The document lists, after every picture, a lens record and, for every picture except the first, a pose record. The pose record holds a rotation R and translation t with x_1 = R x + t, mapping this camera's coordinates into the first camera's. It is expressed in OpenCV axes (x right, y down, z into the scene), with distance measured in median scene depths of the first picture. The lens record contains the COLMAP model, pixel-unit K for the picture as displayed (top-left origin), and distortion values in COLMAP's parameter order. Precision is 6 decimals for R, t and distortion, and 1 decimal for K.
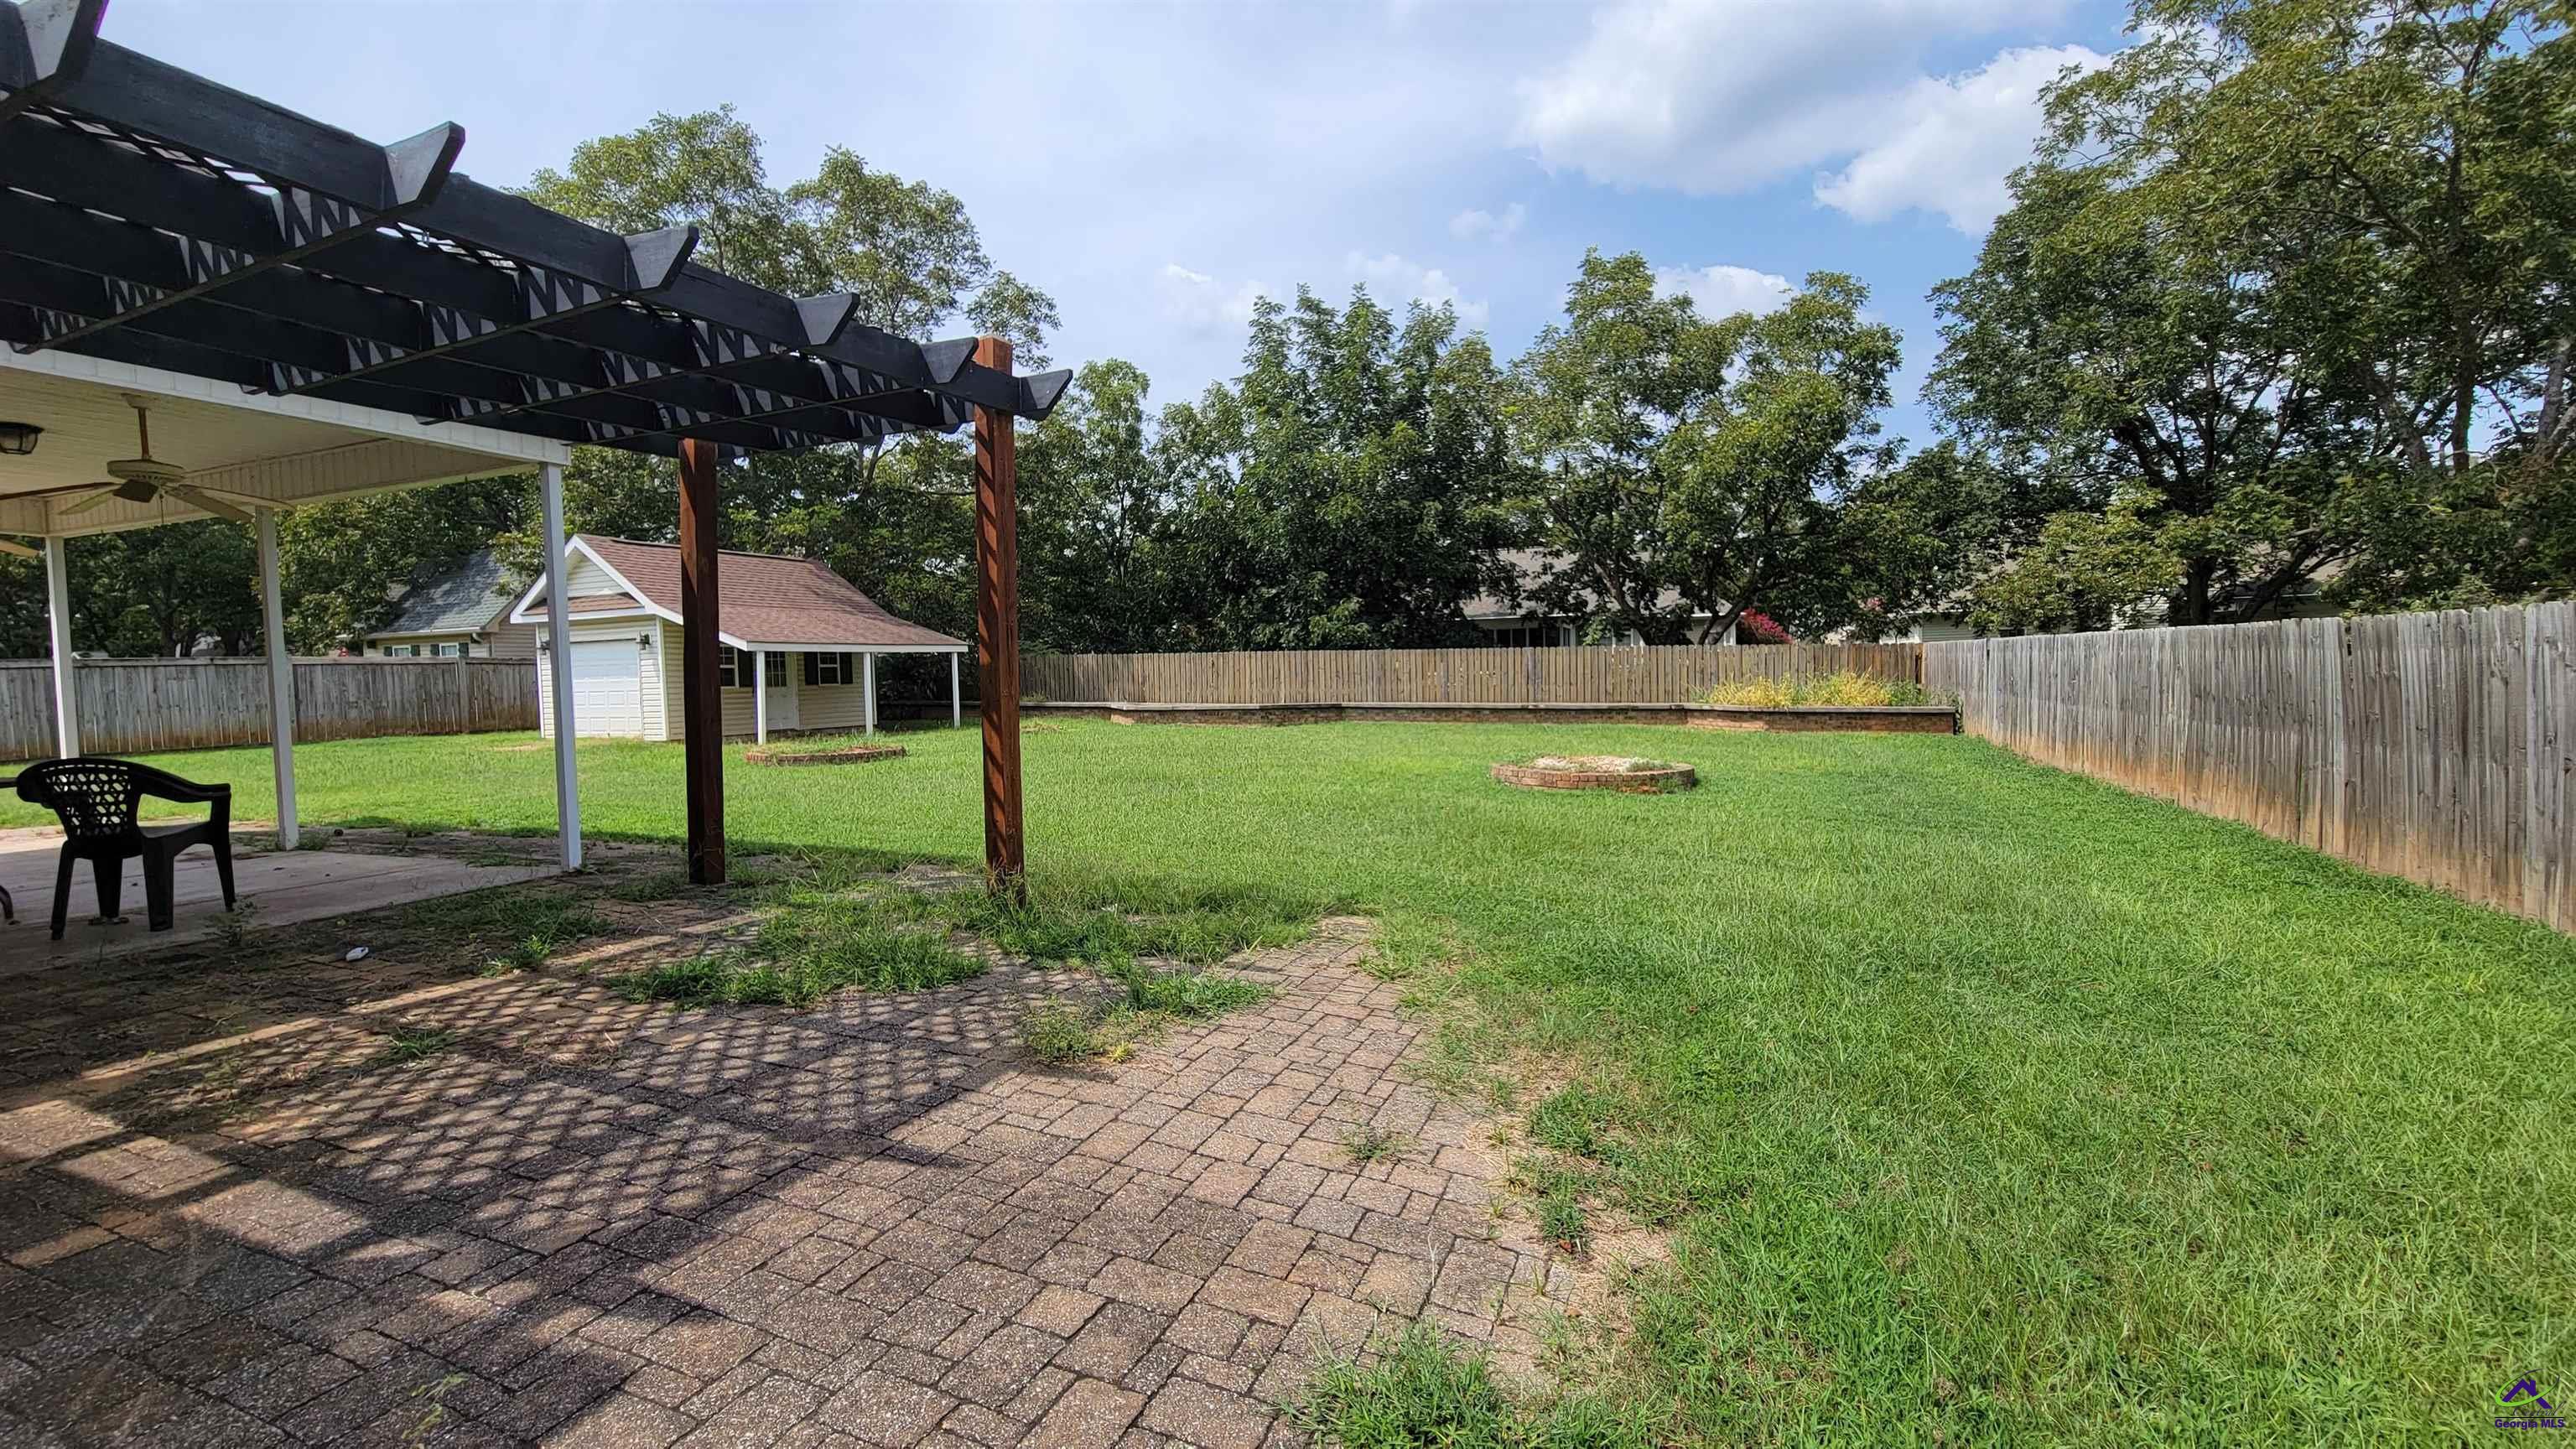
lens RADIAL K [[1053.2, 0, 1265.3], [0, 1053.2, 743.8], [0, 0, 1]] dist [-0.001458, -0.000348]
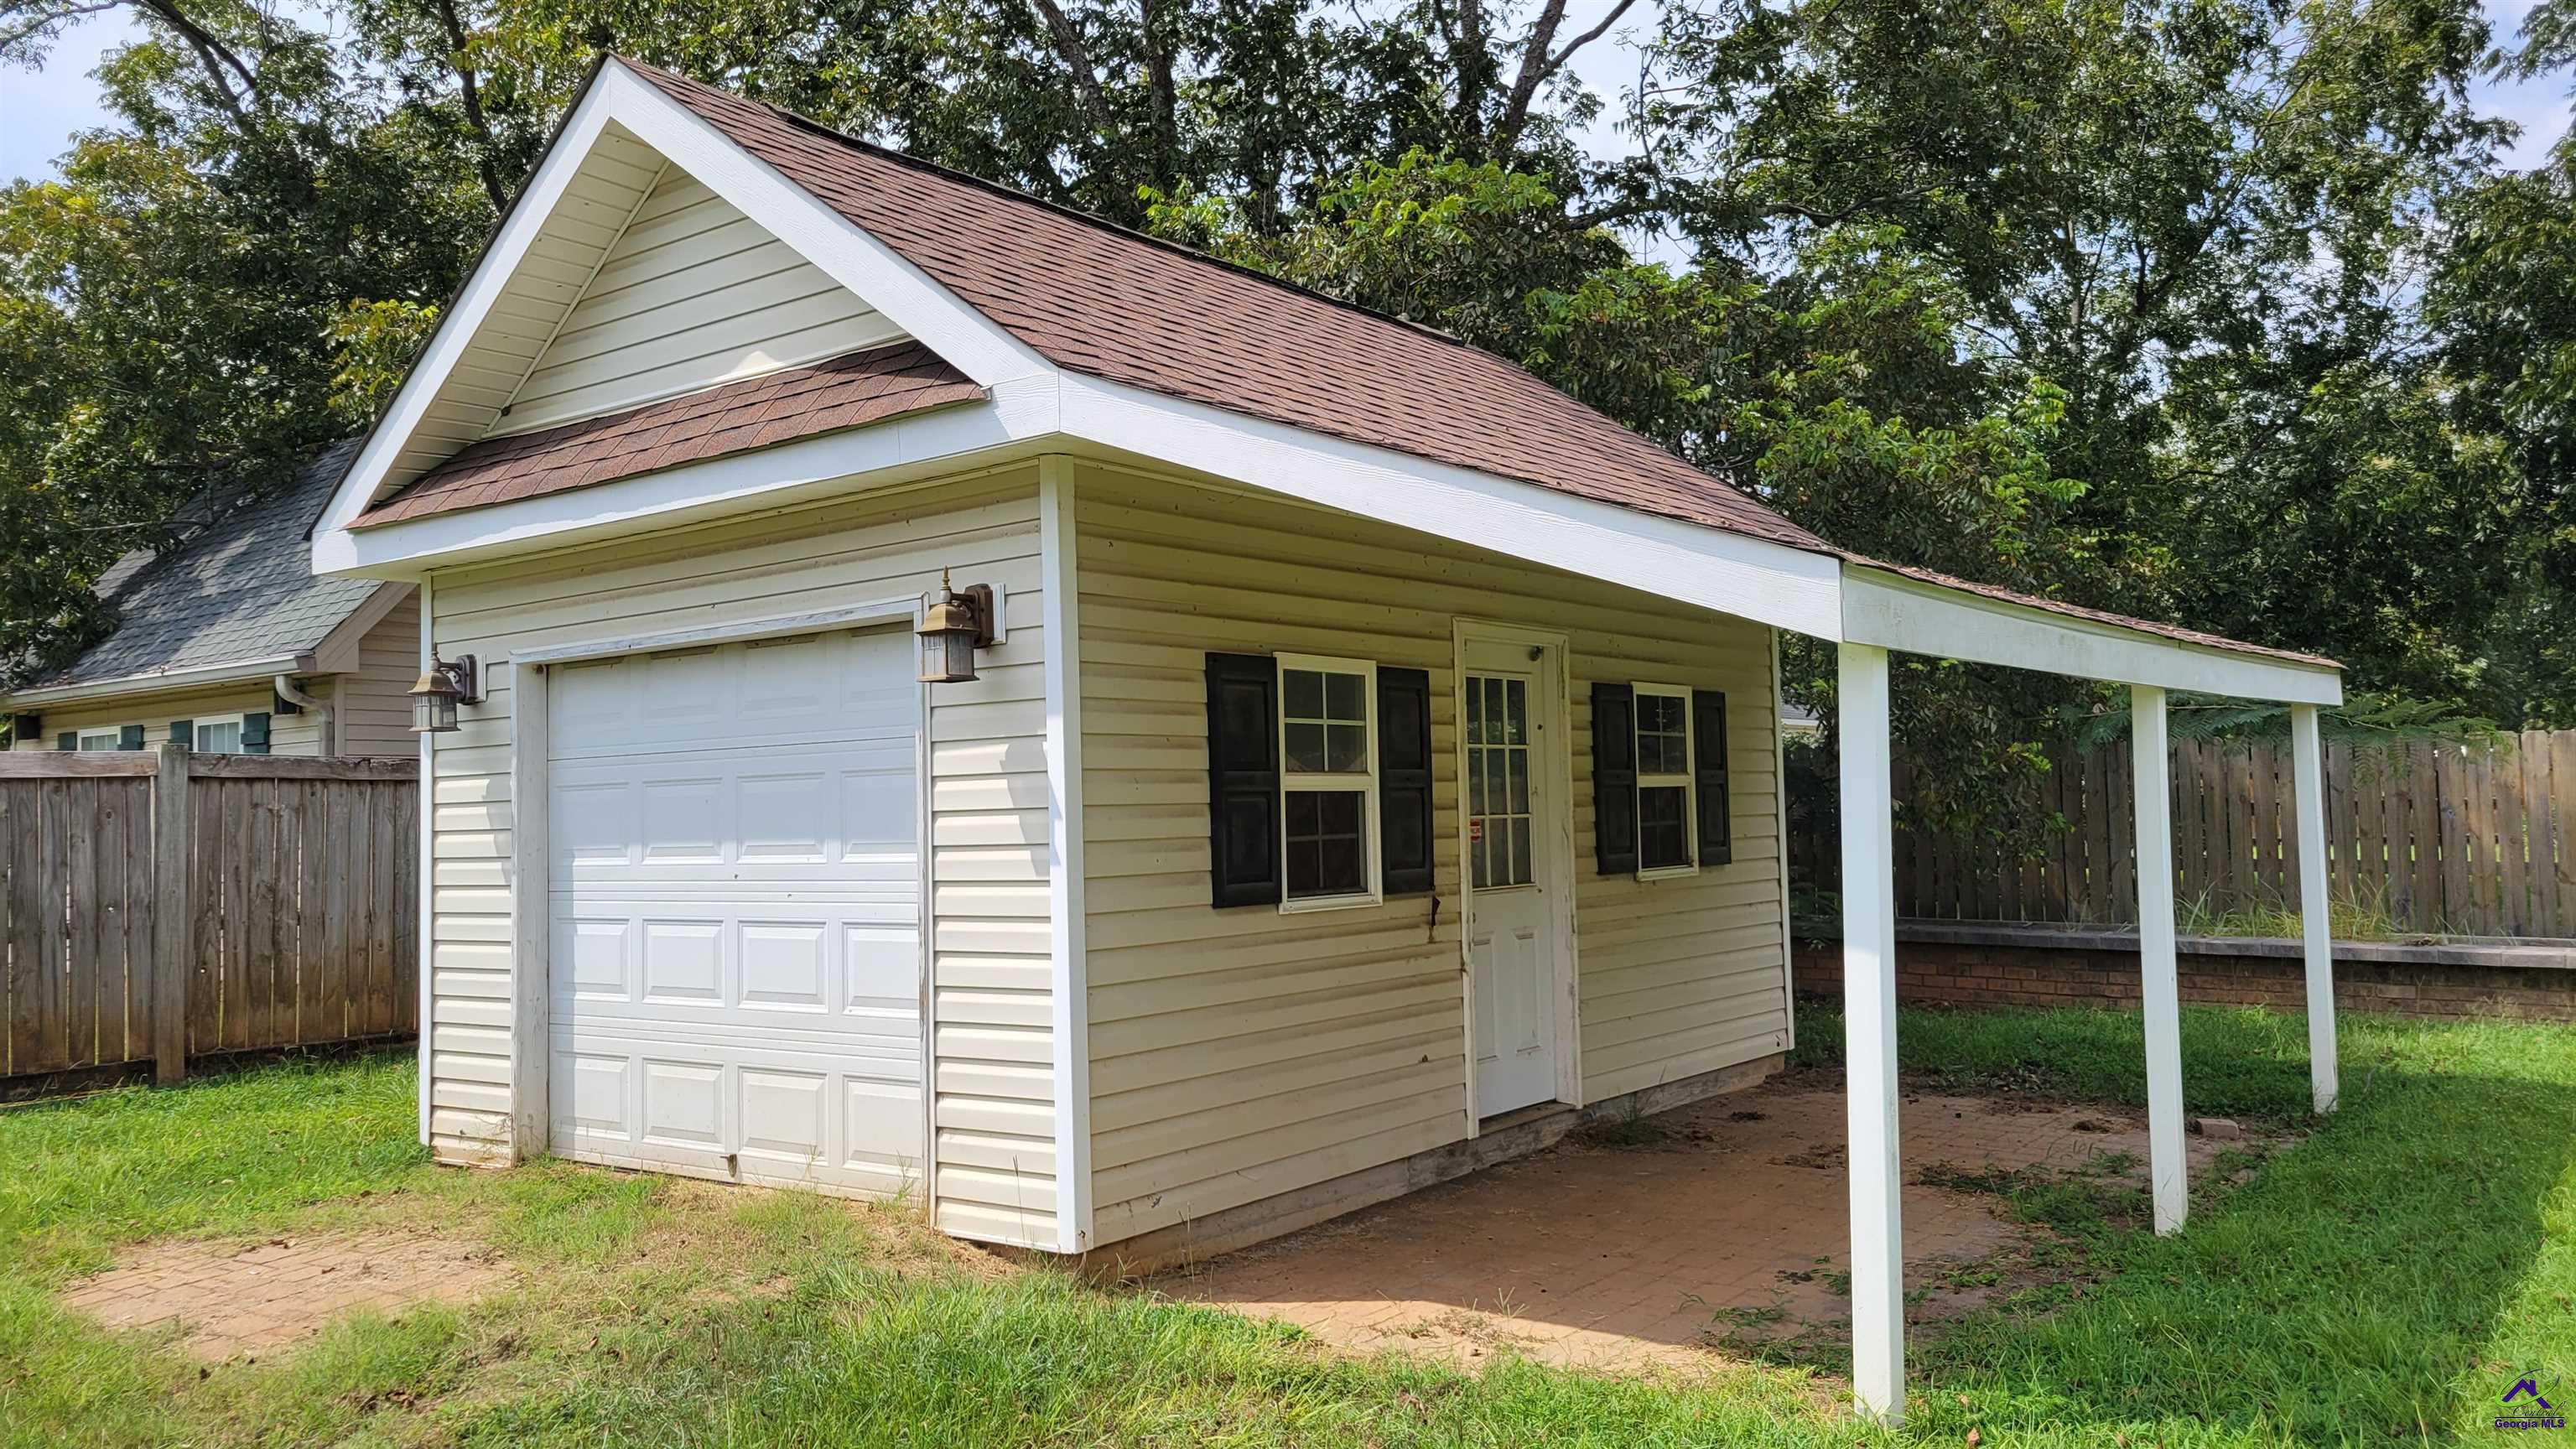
lens RADIAL K [[1984.9, 0, 1288.1], [0, 1984.9, 737.5], [0, 0, 1]] dist [0.001330, -0.002836]
pose [[0.971593, -0.009543, -0.236464, -0.392058], [-0.014638, 0.994850, -0.100295, -0.041989], [0.236203, 0.100907, 0.966450, 0.598816]]
